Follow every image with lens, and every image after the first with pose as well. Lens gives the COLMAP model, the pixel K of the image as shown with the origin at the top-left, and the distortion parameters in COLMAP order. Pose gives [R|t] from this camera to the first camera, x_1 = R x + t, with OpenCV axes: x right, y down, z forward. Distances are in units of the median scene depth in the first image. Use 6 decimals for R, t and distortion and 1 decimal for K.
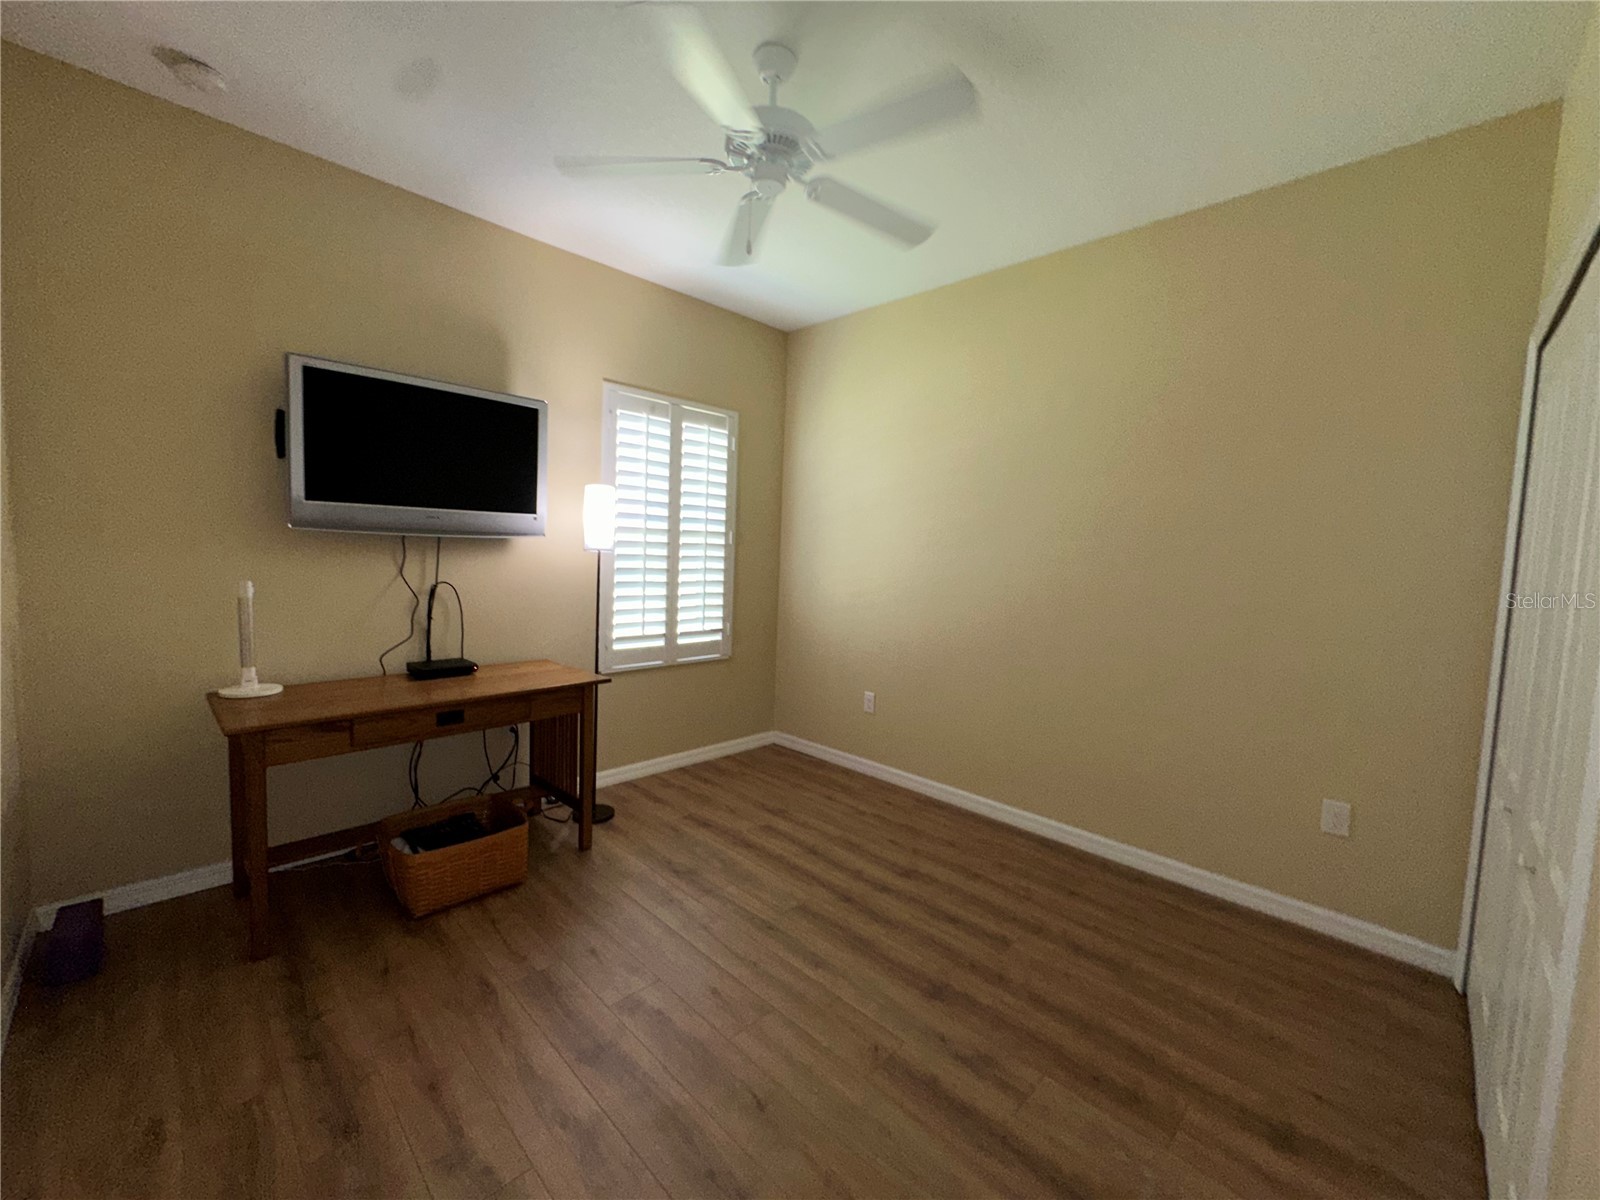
lens RADIAL K [[638.3, 0, 802.5], [0, 638.3, 596.4], [0, 0, 1]] dist [-0.004877, 0.000939]
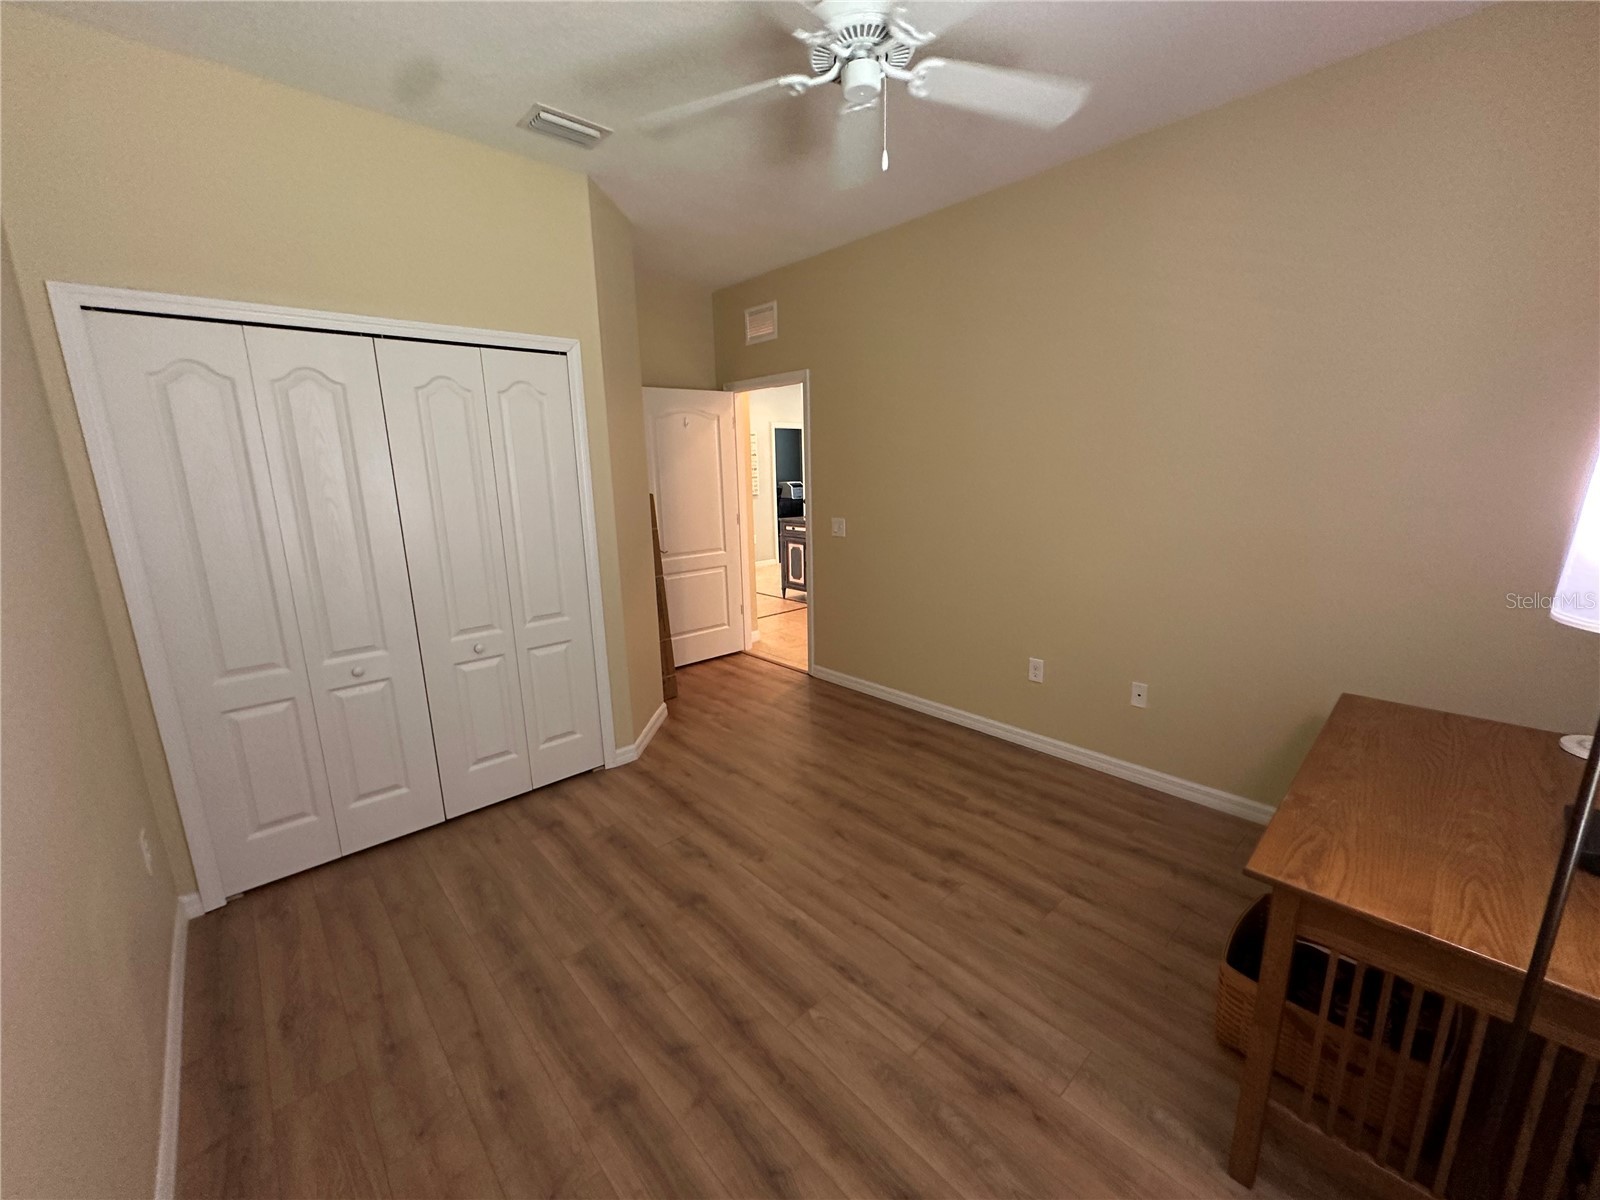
lens RADIAL K [[638.3, 0, 802.5], [0, 638.3, 596.4], [0, 0, 1]] dist [-0.004877, 0.000939]
pose [[-0.998575, -0.023043, 0.048133, -0.026301], [-0.008826, 0.960859, 0.276897, -0.204906], [-0.052629, 0.276078, -0.959693, 1.734324]]
